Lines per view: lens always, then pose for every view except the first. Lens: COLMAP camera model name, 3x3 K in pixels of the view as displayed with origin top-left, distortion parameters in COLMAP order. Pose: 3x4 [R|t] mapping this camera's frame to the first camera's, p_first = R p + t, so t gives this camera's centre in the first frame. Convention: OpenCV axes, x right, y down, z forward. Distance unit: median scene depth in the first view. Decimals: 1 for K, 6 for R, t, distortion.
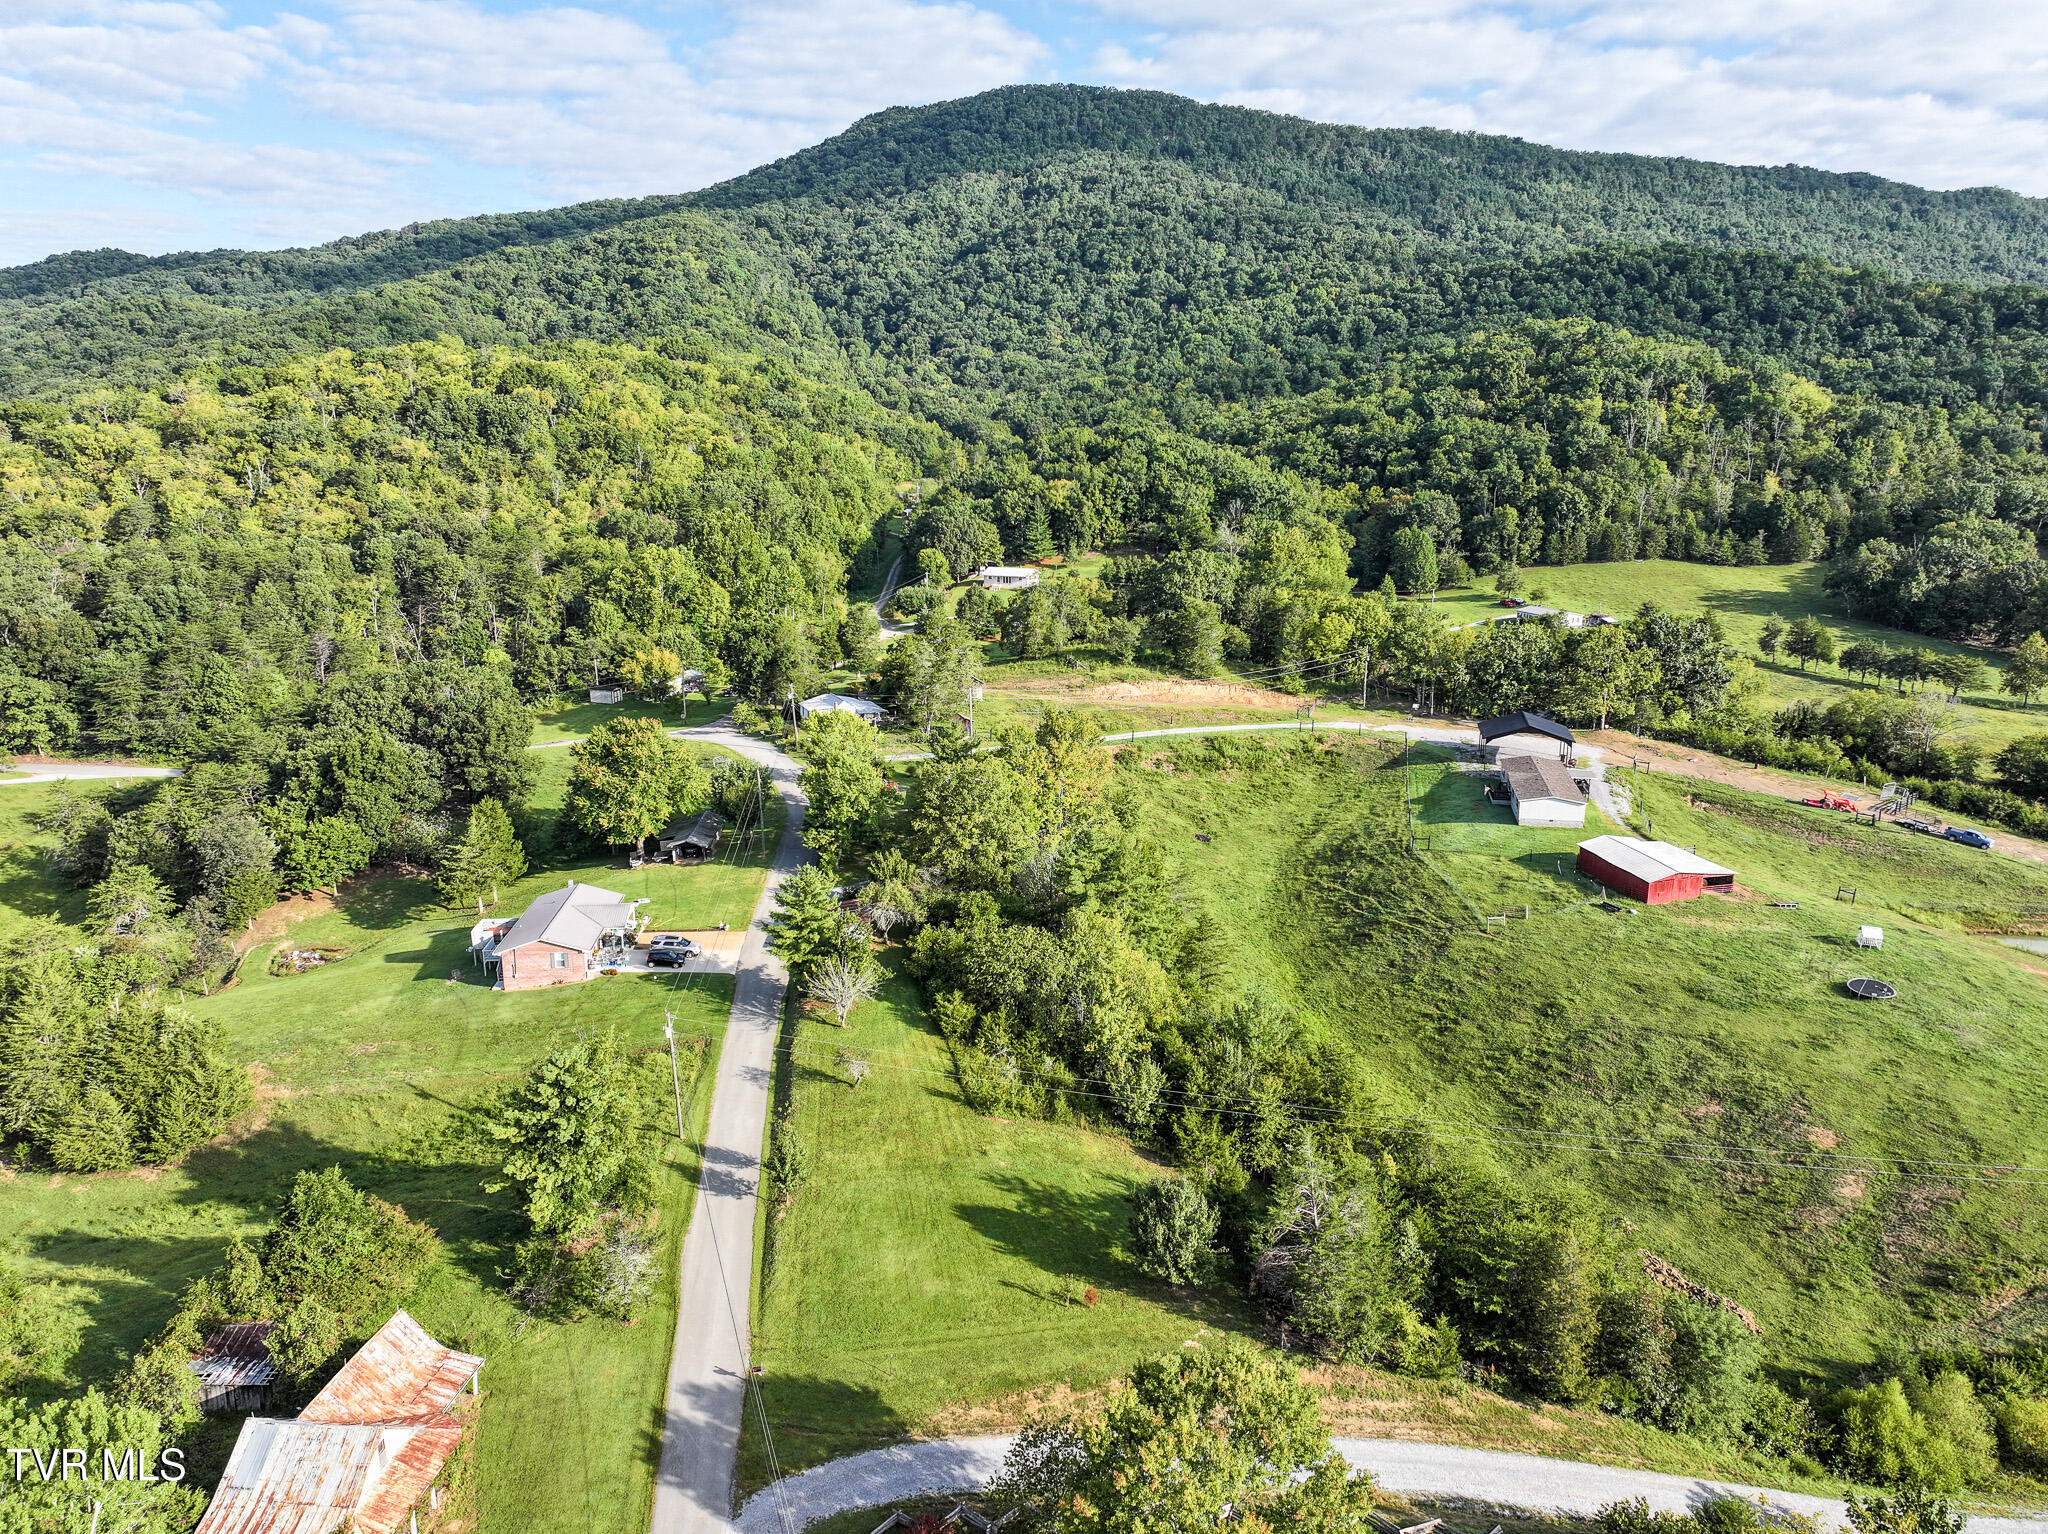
lens RADIAL K [[1435.2, 0, 1032.8], [0, 1435.2, 762.2], [0, 0, 1]] dist [-0.002761, 0.016652]
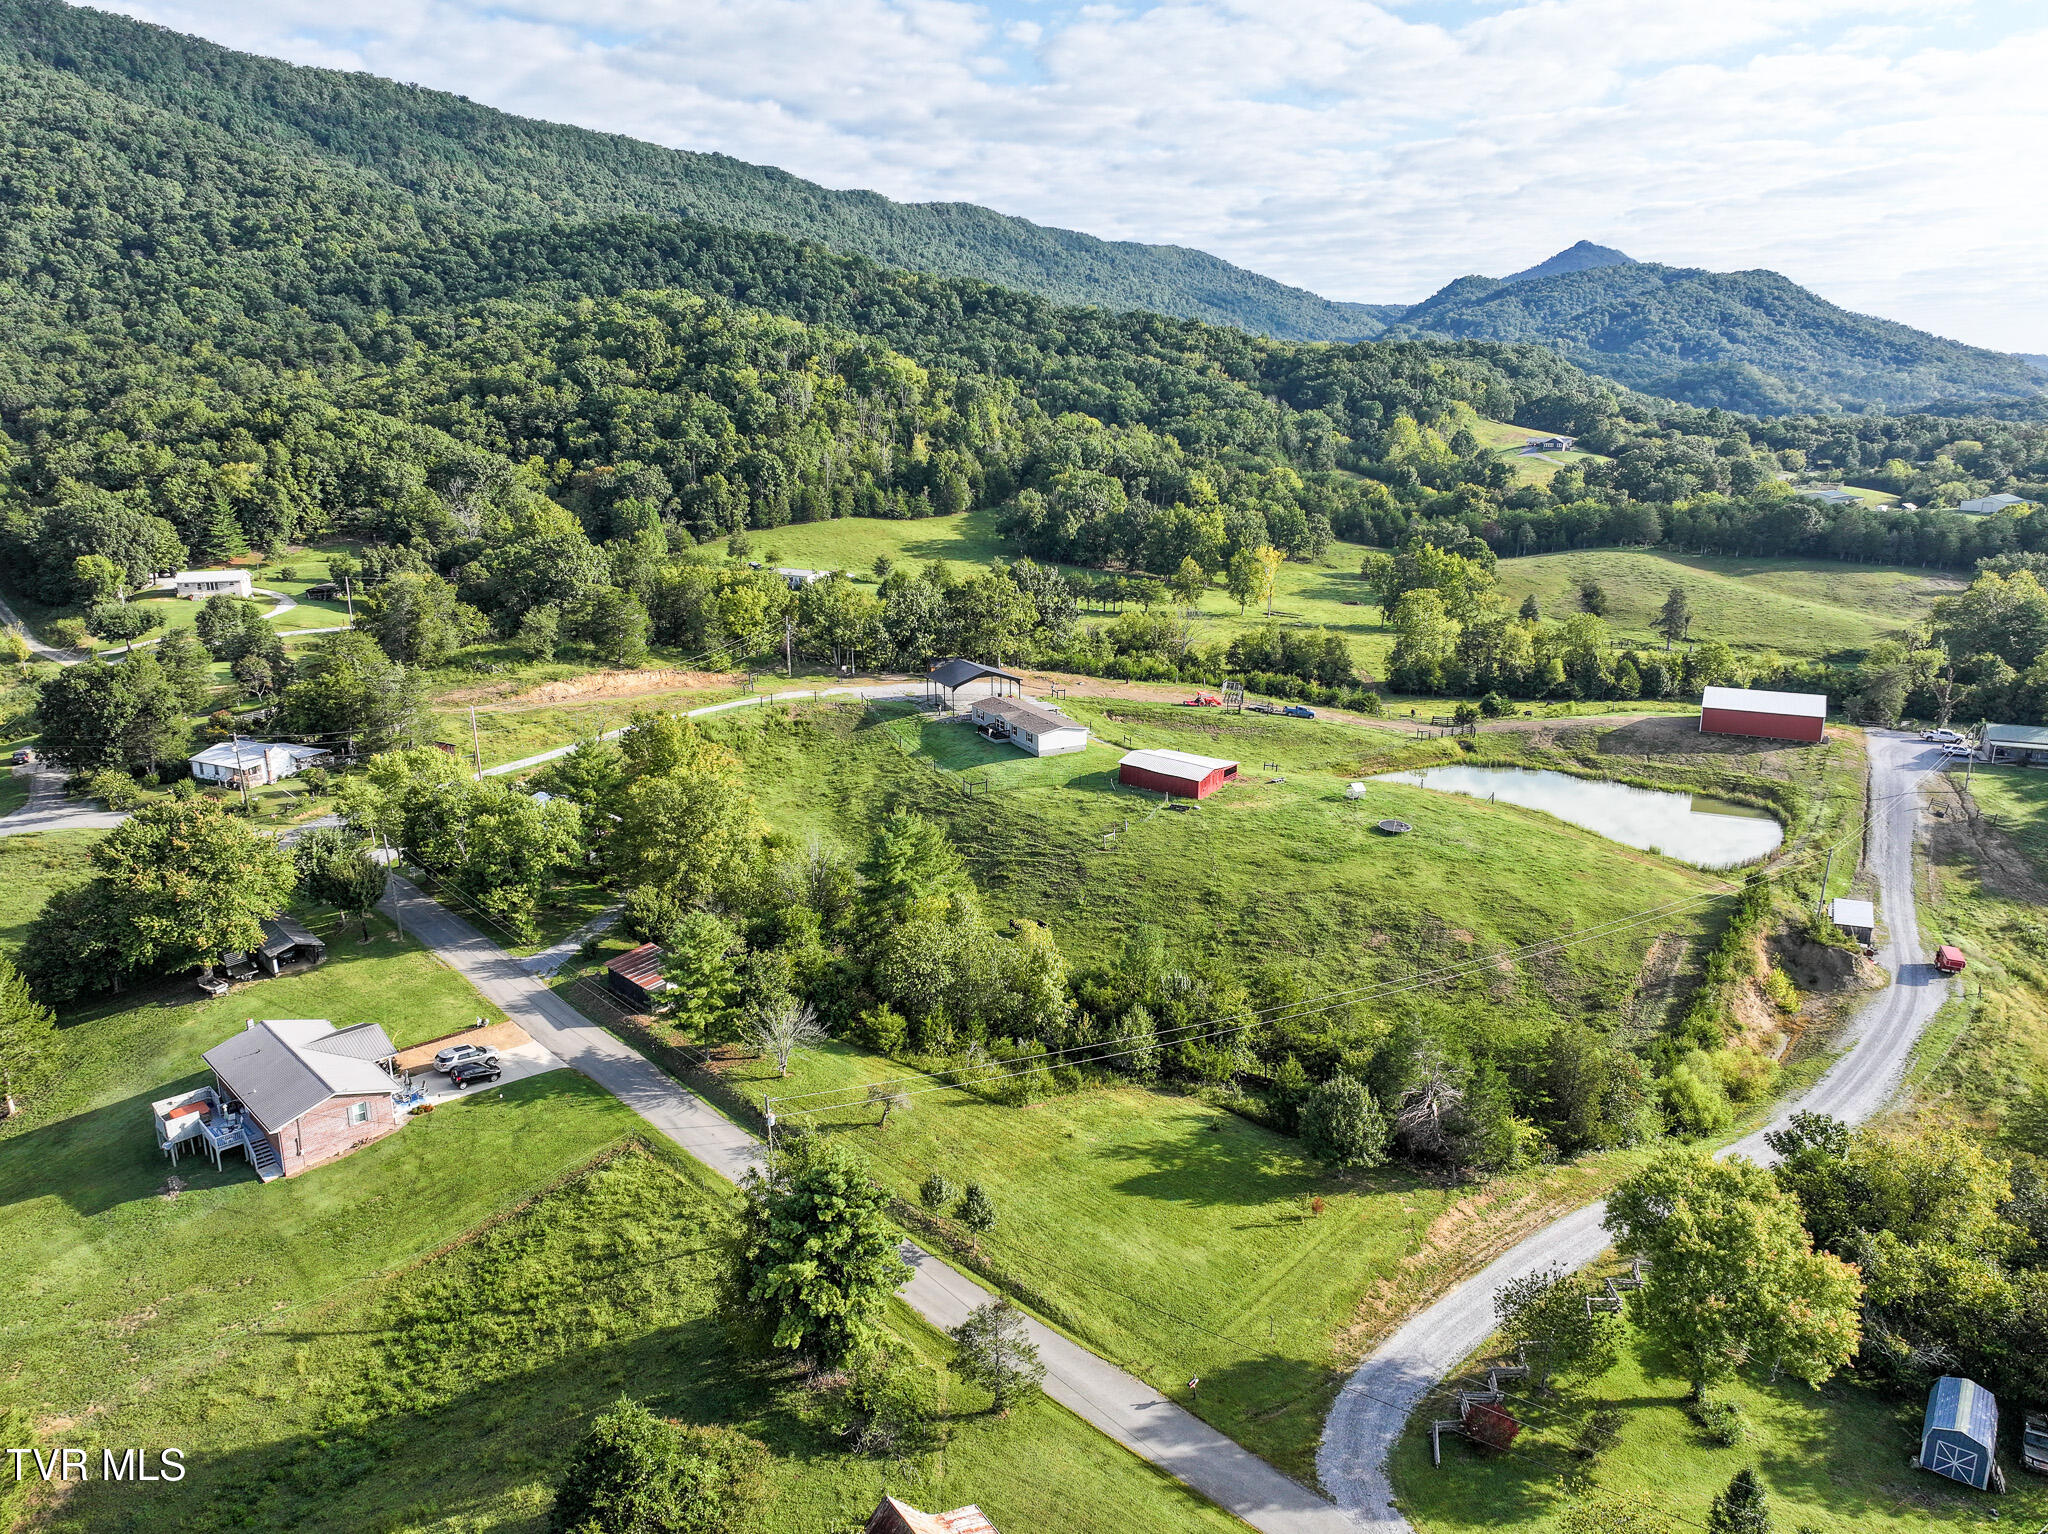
lens RADIAL K [[1435.2, 0, 1032.8], [0, 1435.2, 762.2], [0, 0, 1]] dist [-0.002761, 0.016652]
pose [[0.772581, -0.161974, 0.613908, -0.152374], [0.148925, 0.986167, 0.072773, -0.014761], [-0.617203, 0.035203, 0.786016, 0.054672]]
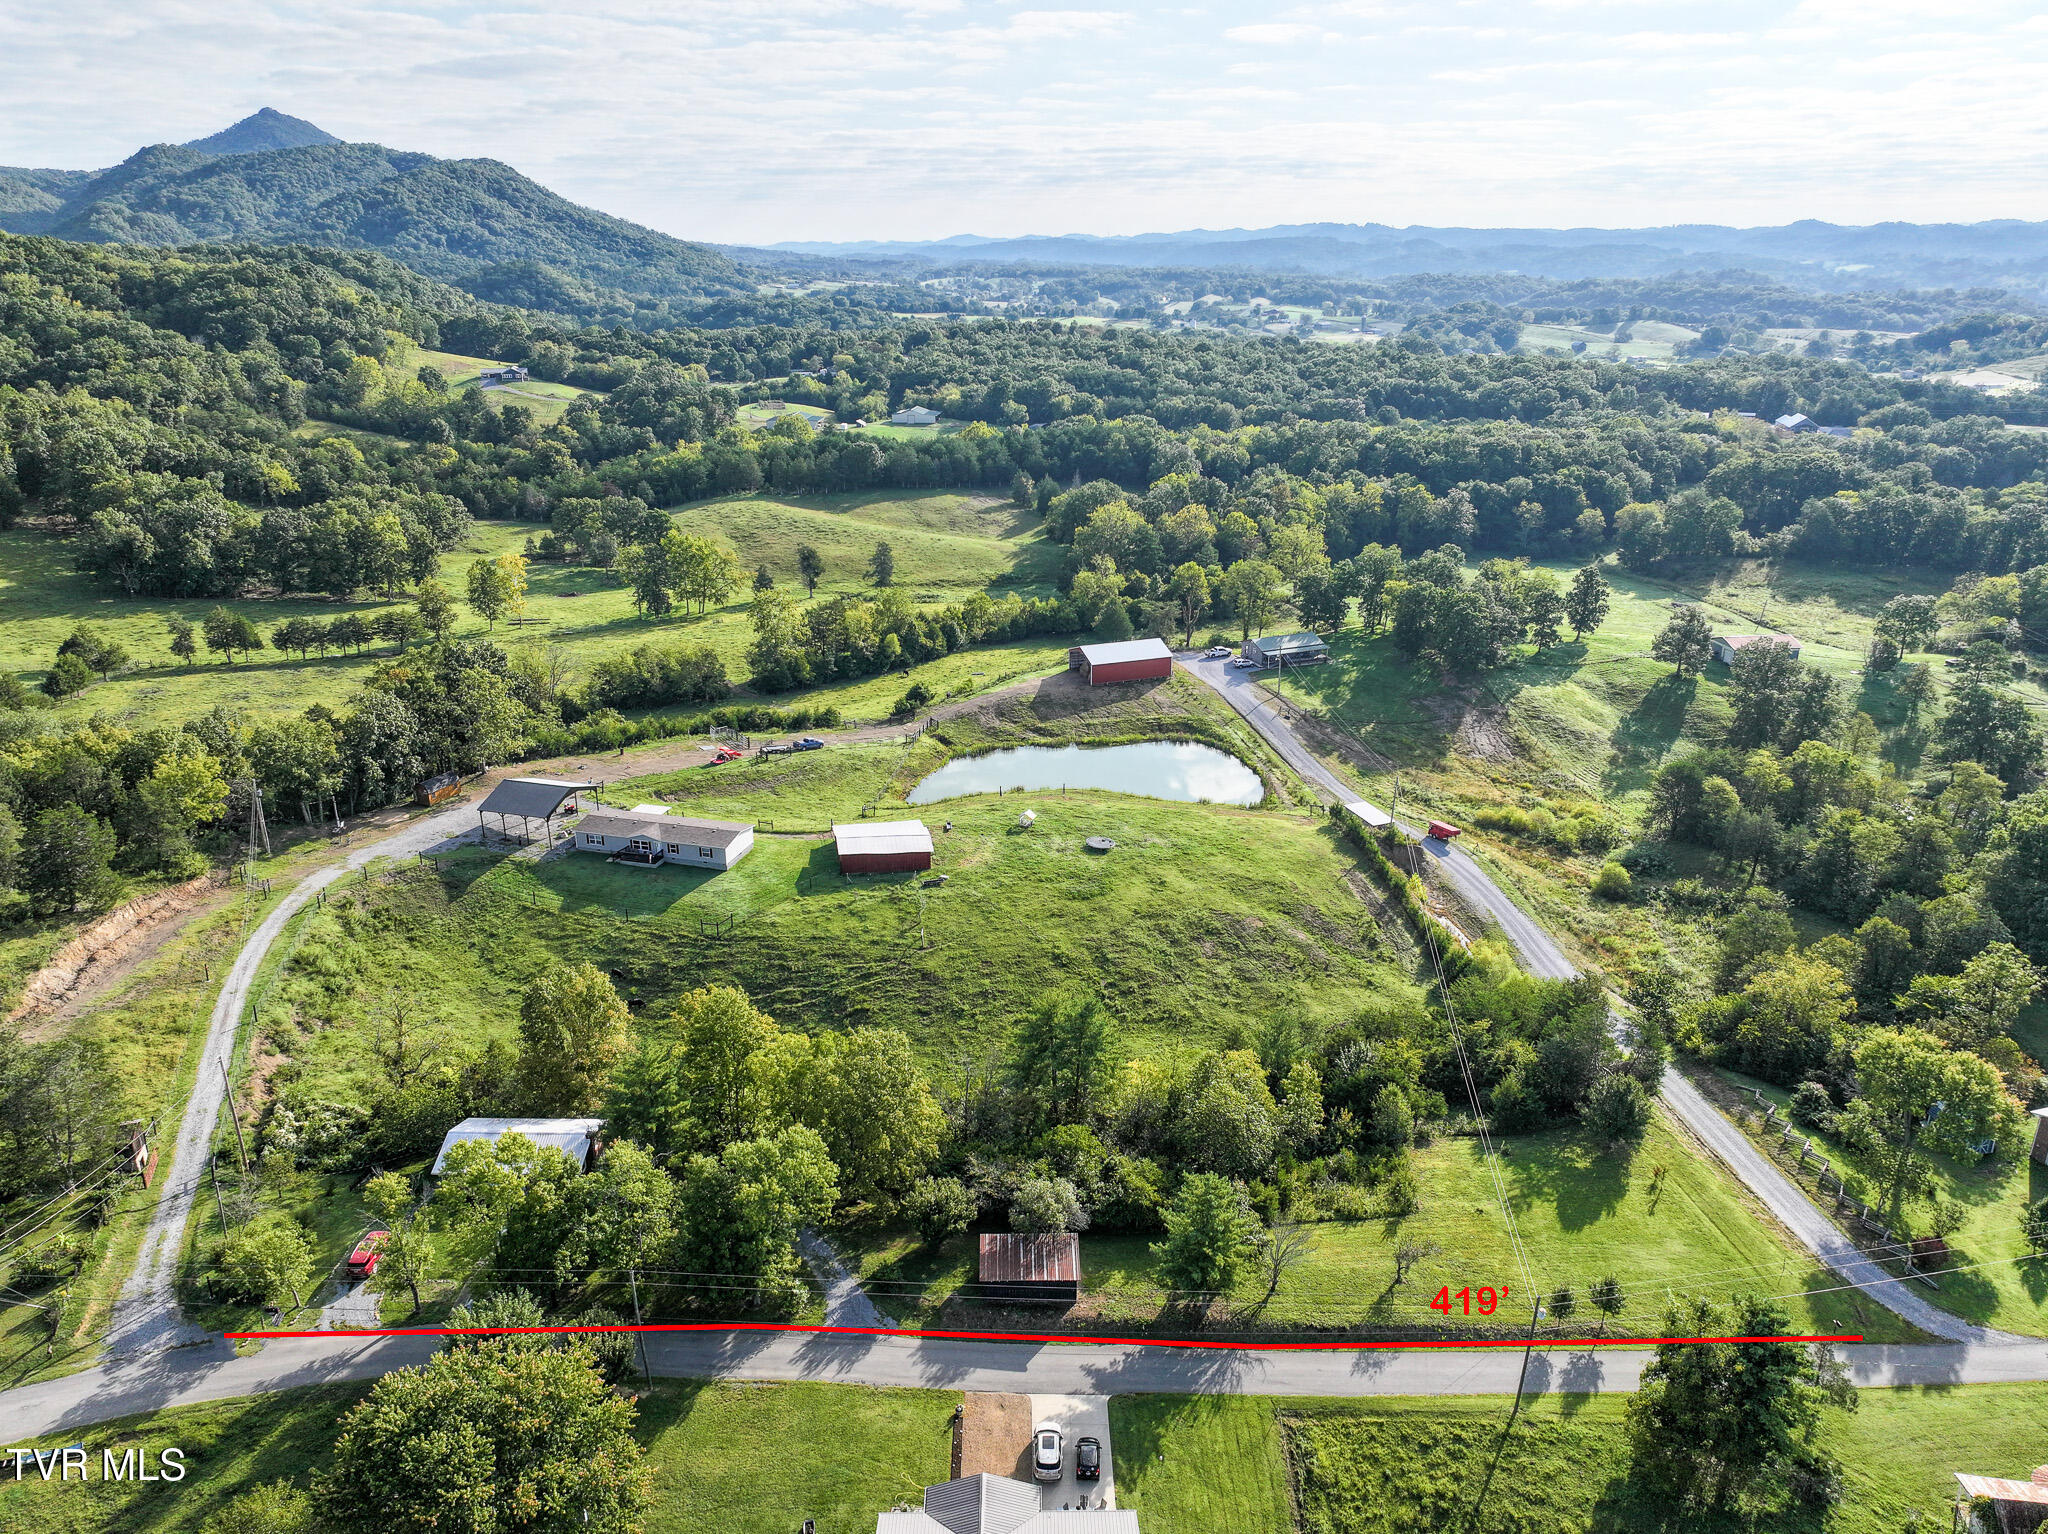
lens RADIAL K [[1435.2, 0, 1032.8], [0, 1435.2, 762.2], [0, 0, 1]] dist [-0.002761, 0.016652]
pose [[0.064934, -0.329295, 0.941992, -0.256515], [0.234206, 0.922645, 0.306387, -0.126588], [-0.970016, 0.200725, 0.137034, 0.274389]]
